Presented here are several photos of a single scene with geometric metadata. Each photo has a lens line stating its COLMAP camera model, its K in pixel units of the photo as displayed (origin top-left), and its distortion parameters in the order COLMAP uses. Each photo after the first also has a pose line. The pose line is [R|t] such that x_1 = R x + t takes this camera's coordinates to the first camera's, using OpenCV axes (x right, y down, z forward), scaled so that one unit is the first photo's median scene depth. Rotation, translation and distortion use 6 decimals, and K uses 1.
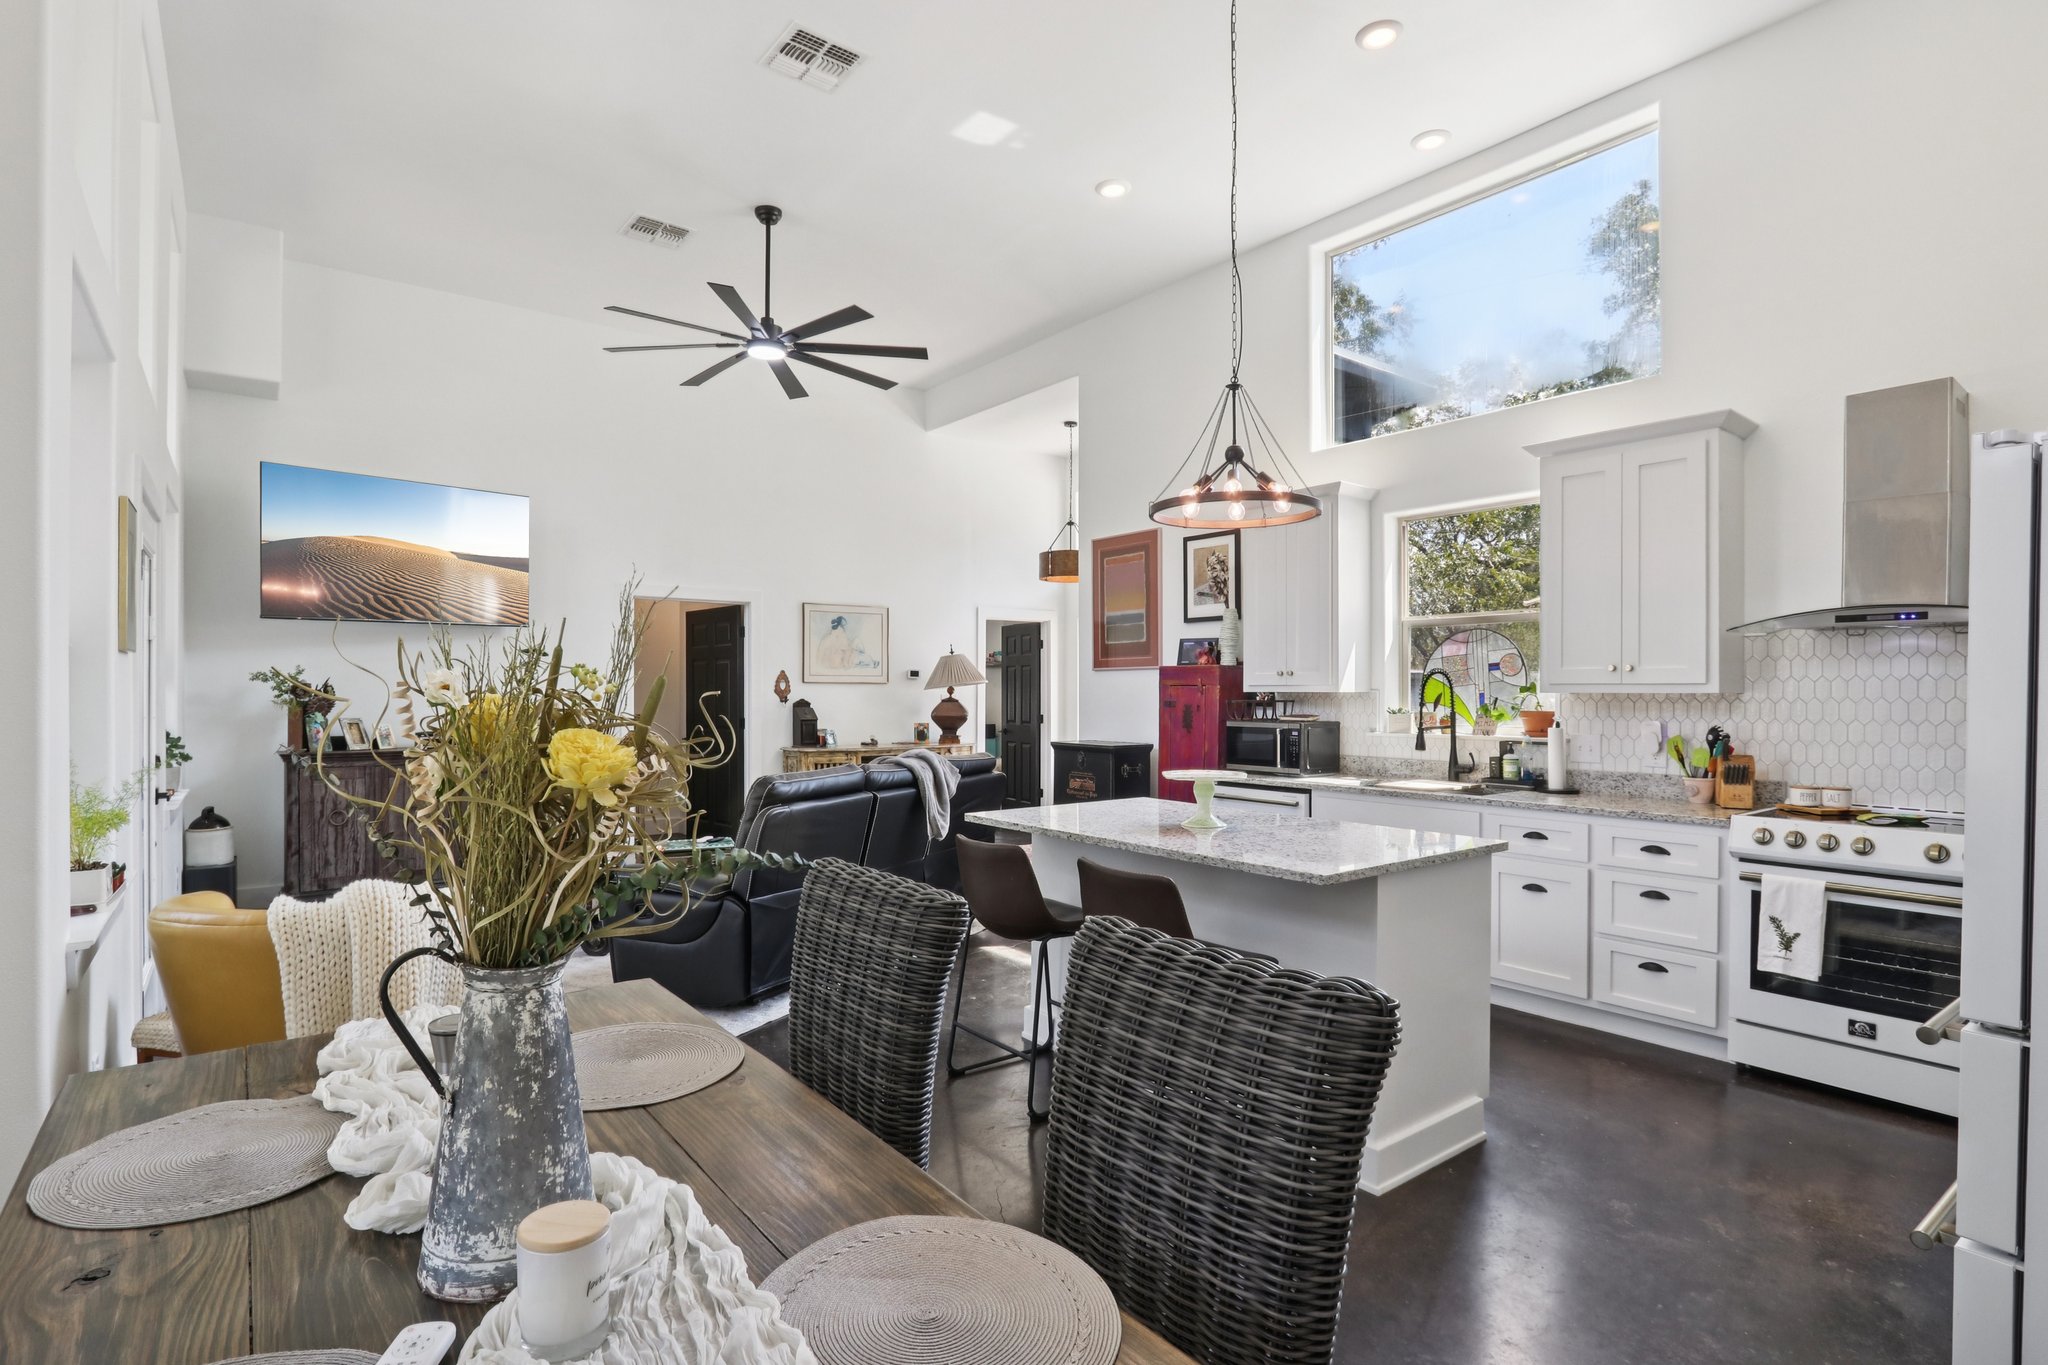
lens RADIAL K [[977.6, 0, 1018.5], [0, 977.6, 691.5], [0, 0, 1]] dist [-0.015734, -0.001866]
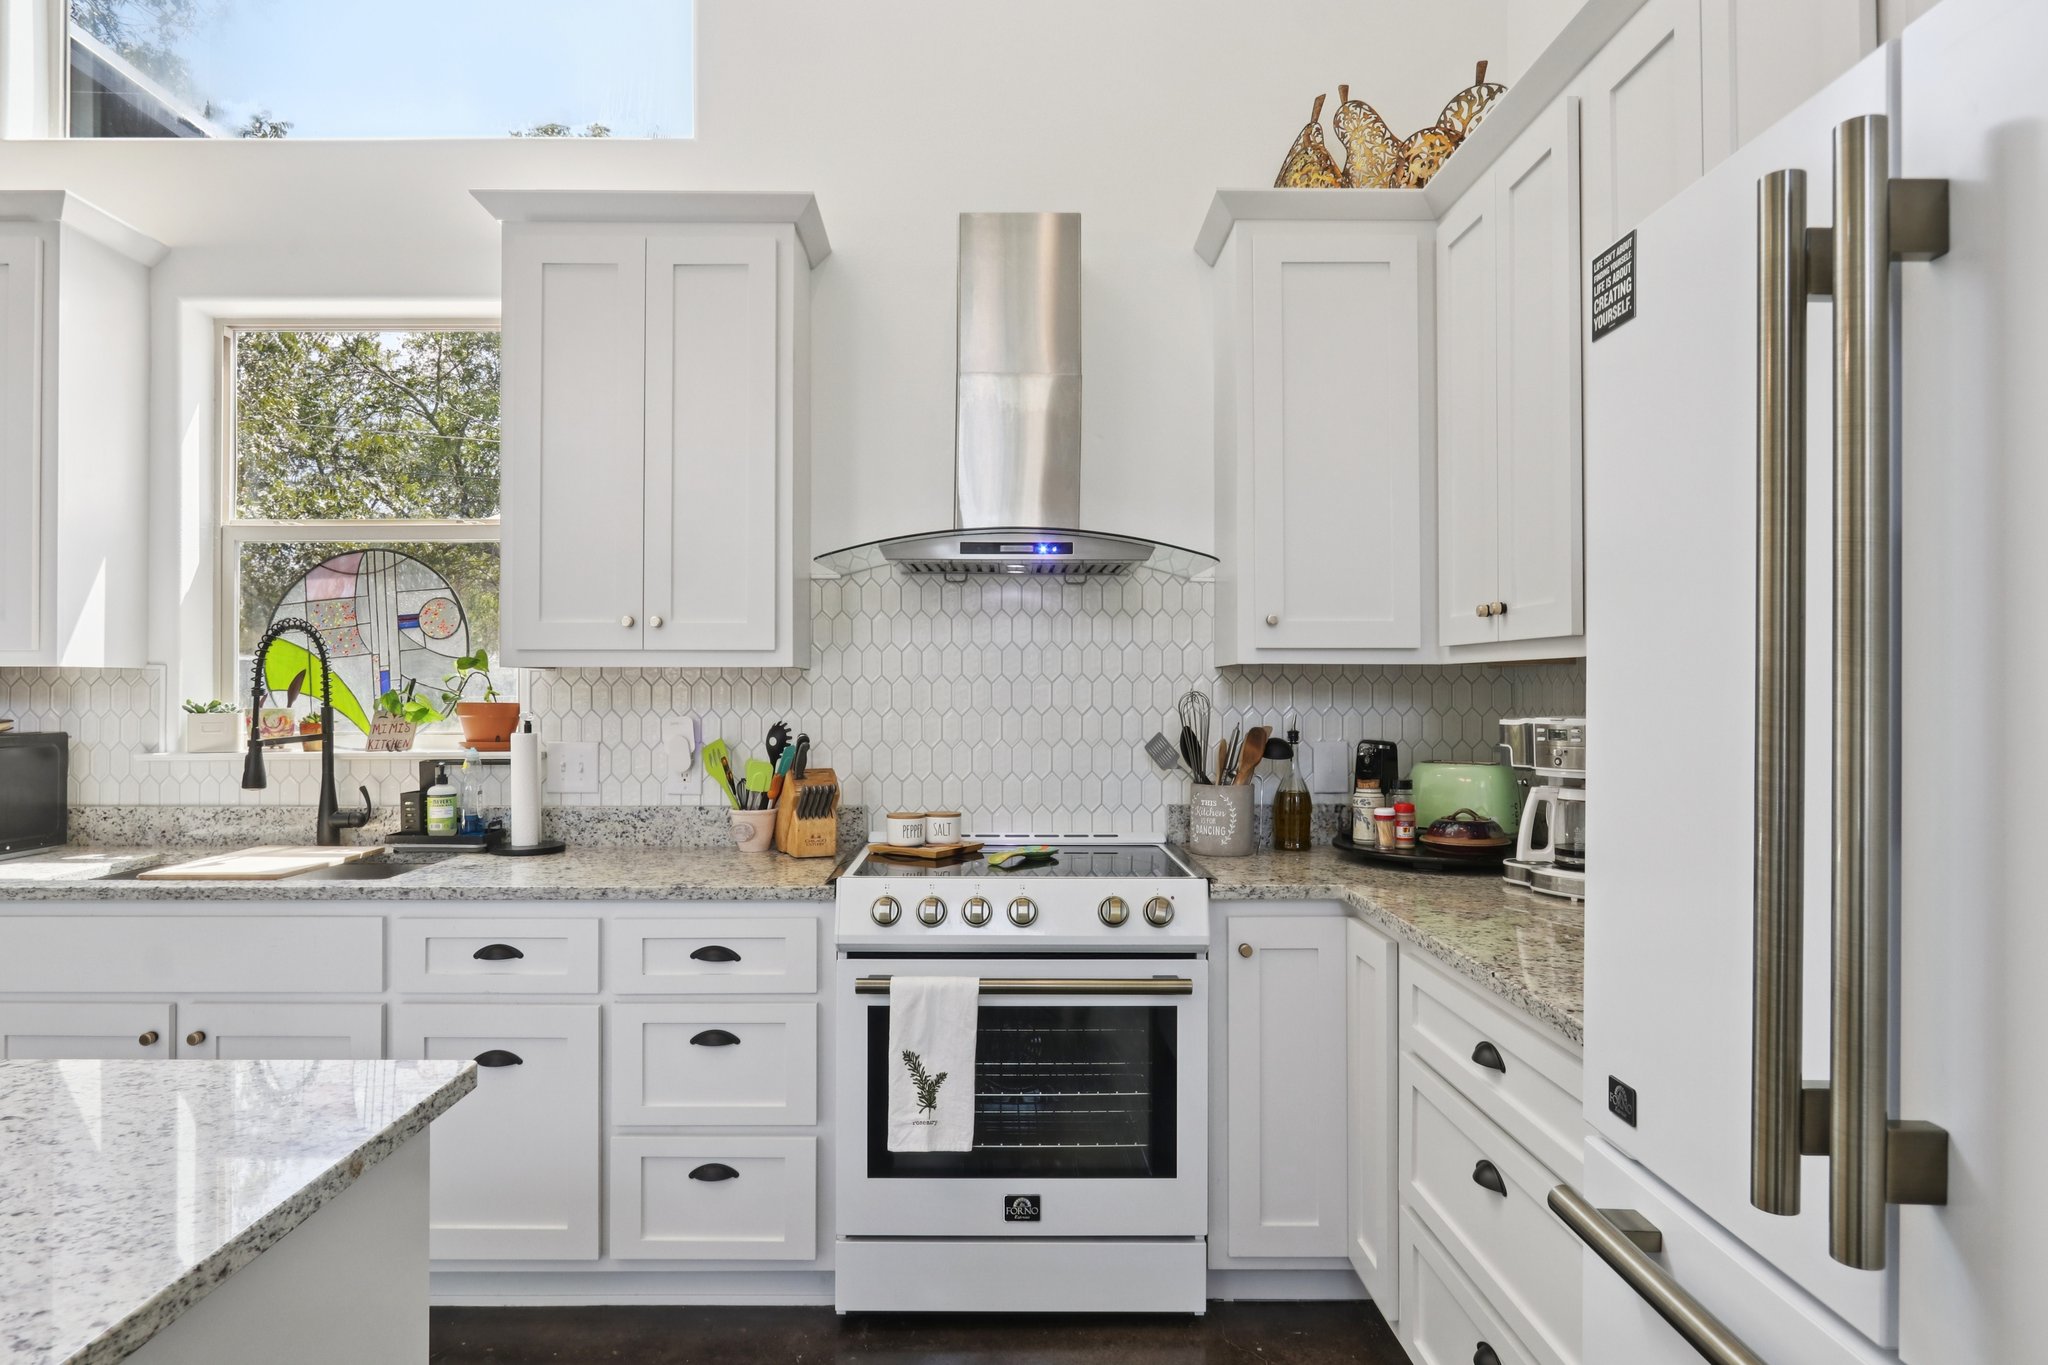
lens RADIAL K [[1188.9, 0, 989.7], [0, 1188.9, 678.4], [0, 0, 1]] dist [-0.014826, 0.008522]
pose [[0.603846, 0.005773, 0.797080, 0.198897], [0.000663, 0.999970, -0.007745, 0.013463], [-0.797101, 0.005205, 0.603824, 0.431609]]
